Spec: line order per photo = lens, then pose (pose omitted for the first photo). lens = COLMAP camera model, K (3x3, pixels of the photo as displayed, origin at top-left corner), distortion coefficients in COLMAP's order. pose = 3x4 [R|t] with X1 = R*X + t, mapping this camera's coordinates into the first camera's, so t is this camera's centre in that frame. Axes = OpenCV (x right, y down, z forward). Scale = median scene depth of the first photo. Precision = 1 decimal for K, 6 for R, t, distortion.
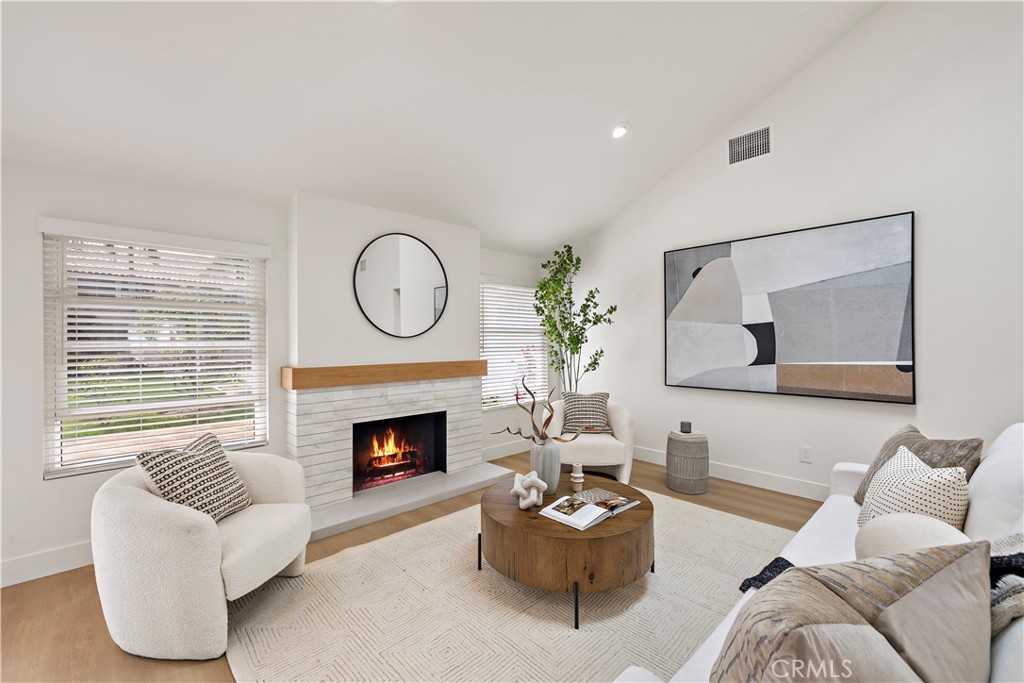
lens RADIAL K [[436.5, 0, 510.5], [0, 436.5, 345.7], [0, 0, 1]] dist [0.003464, 0.000581]
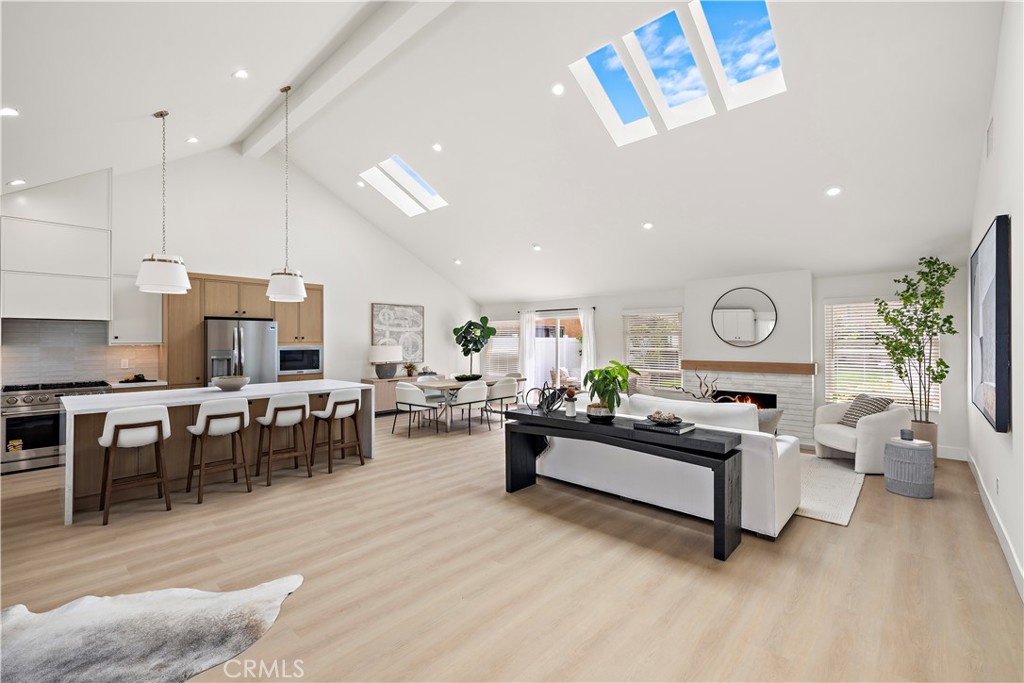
lens RADIAL K [[436.5, 0, 507.8], [0, 436.5, 337.3], [0, 0, 1]] dist [0.003464, 0.000581]
pose [[0.066520, -0.007301, -0.997758, 1.349099], [-0.014388, 0.999862, -0.008276, -0.027924], [0.997681, 0.014906, 0.066406, -0.059624]]
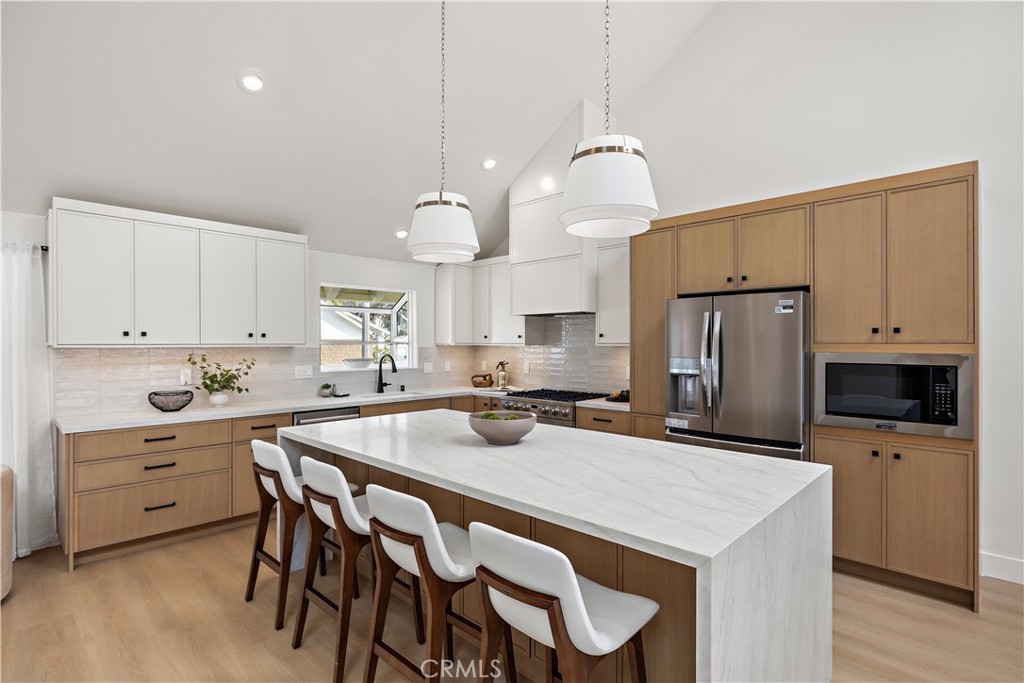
lens RADIAL K [[496.5, 0, 515.2], [0, 496.5, 345.5], [0, 0, 1]] dist [-0.005887, 0.004429]
pose [[-0.998623, 0.001038, -0.052459, 0.123665], [-0.000013, 0.999799, 0.020040, -0.020717], [0.052470, 0.020013, -0.998422, -0.087846]]
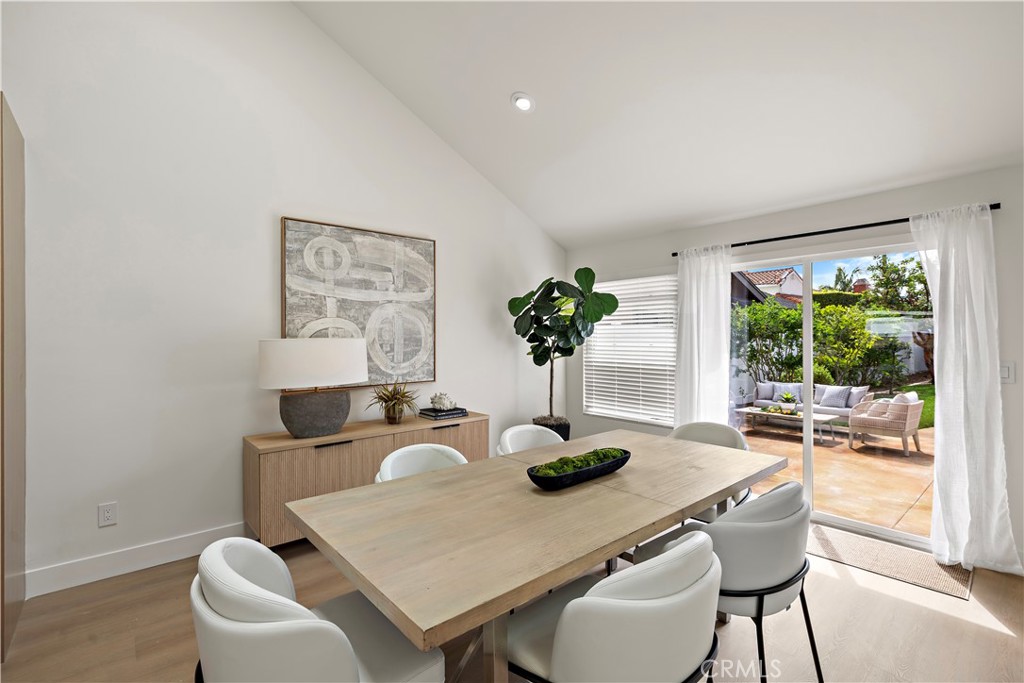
lens RADIAL K [[464.3, 0, 508.3], [0, 464.3, 337.7], [0, 0, 1]] dist [-0.004170, -0.000660]
pose [[-0.038991, -0.001804, -0.999238, -0.053221], [-0.012730, 0.999918, -0.001309, -0.000206], [0.999158, 0.012670, -0.039011, -0.161300]]
